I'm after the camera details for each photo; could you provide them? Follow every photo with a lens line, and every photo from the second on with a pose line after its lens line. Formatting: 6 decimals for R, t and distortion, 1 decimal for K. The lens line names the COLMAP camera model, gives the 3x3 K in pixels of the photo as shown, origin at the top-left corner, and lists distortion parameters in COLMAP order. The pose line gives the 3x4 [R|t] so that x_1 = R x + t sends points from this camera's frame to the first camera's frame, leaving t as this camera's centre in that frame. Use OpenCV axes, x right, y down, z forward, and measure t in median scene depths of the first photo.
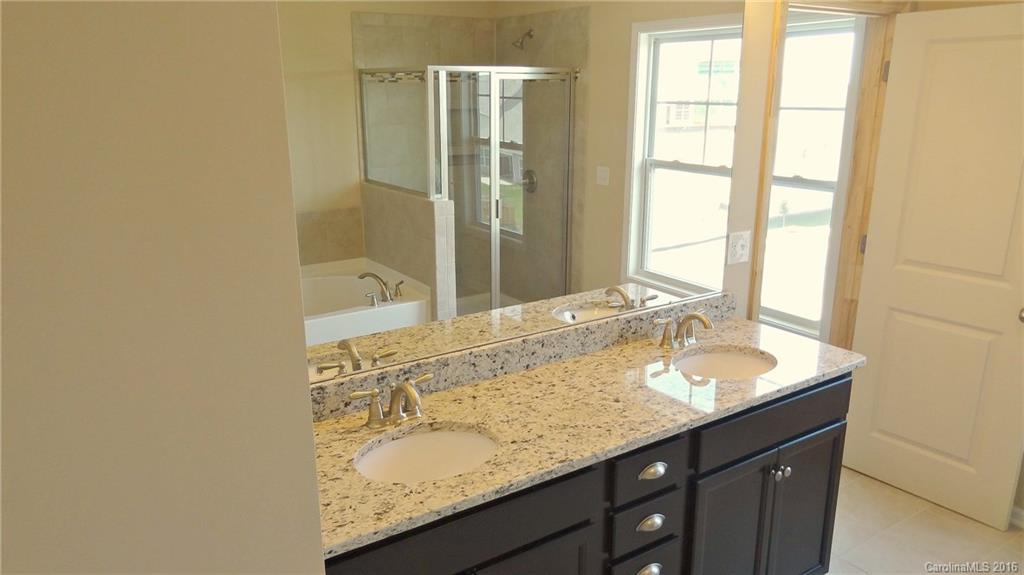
lens RADIAL K [[723.0, 0, 511.0], [0, 723.0, 288.2], [0, 0, 1]] dist [0.004422, 0.003676]
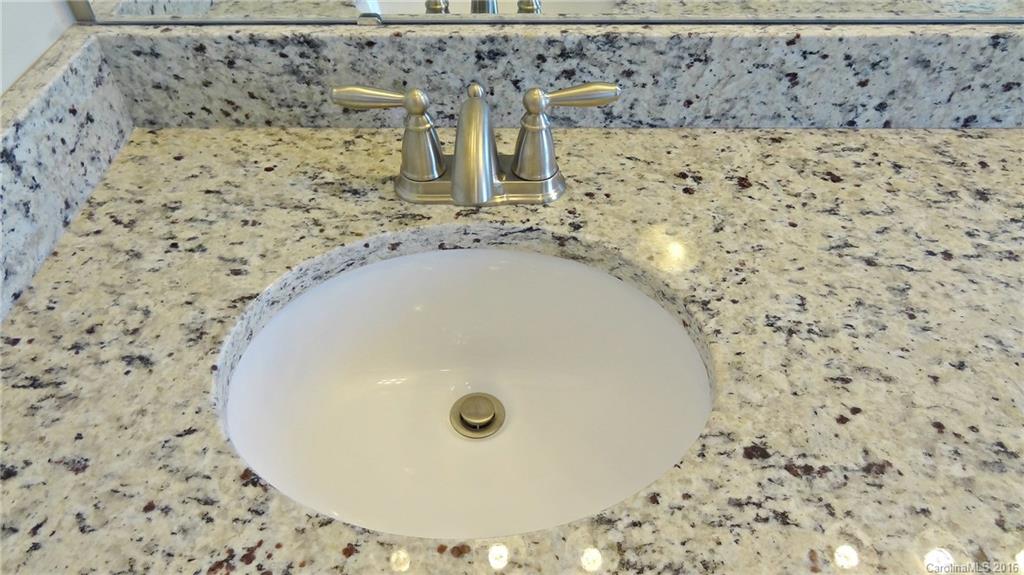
lens RADIAL K [[723.0, 0, 509.0], [0, 723.0, 289.2], [0, 0, 1]] dist [0.004422, 0.003676]
pose [[0.835729, 0.394423, -0.382083, 0.004908], [-0.150562, 0.833697, 0.531300, 0.032482], [0.528098, -0.386496, 0.756130, 0.685210]]
